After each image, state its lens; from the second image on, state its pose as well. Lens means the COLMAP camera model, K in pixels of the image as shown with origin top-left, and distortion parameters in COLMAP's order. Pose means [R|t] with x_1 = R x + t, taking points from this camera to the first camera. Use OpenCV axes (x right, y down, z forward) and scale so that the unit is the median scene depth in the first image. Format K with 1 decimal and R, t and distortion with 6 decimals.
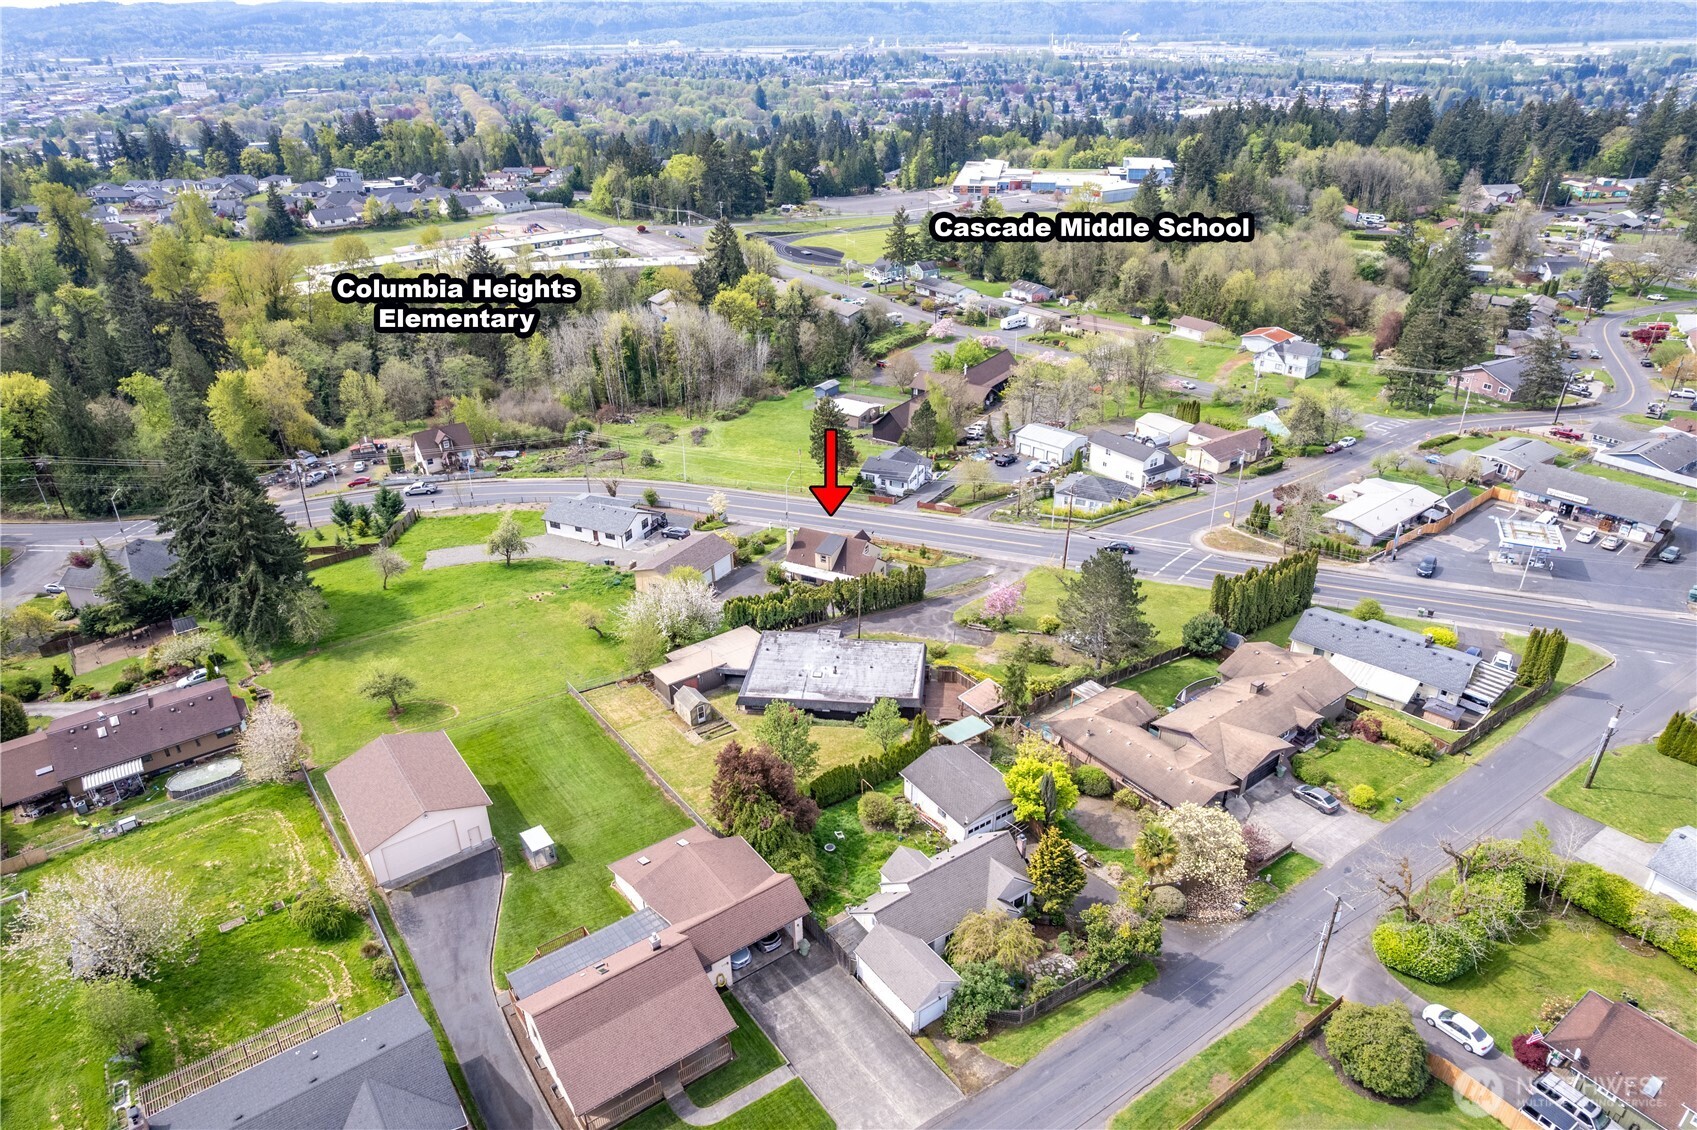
lens RADIAL K [[1064.2, 0, 848.5], [0, 1064.2, 565.0], [0, 0, 1]] dist [-0.000127, -0.000056]
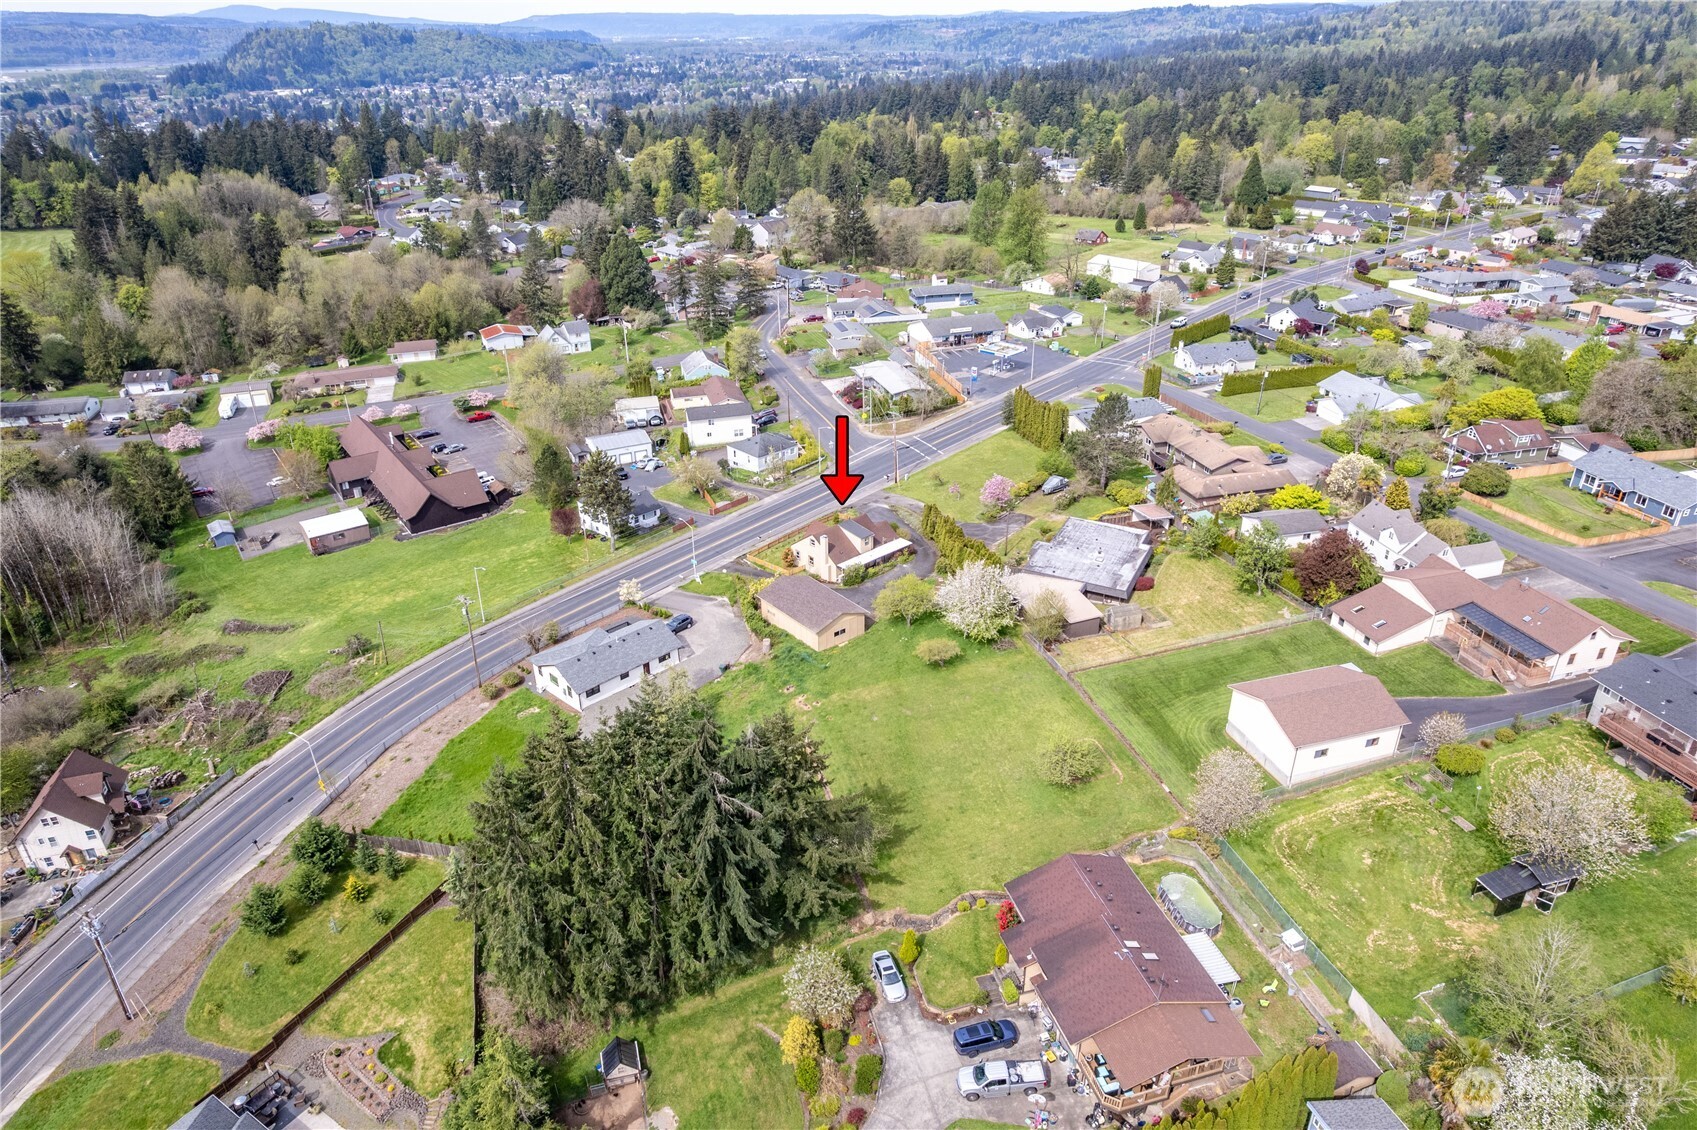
lens RADIAL K [[1064.2, 0, 848.5], [0, 1064.2, 565.0], [0, 0, 1]] dist [-0.000127, -0.000056]
pose [[0.319748, -0.404176, 0.856973, -0.794562], [0.448360, 0.861325, 0.238940, -0.203495], [-0.834707, 0.307831, 0.456623, 0.518948]]
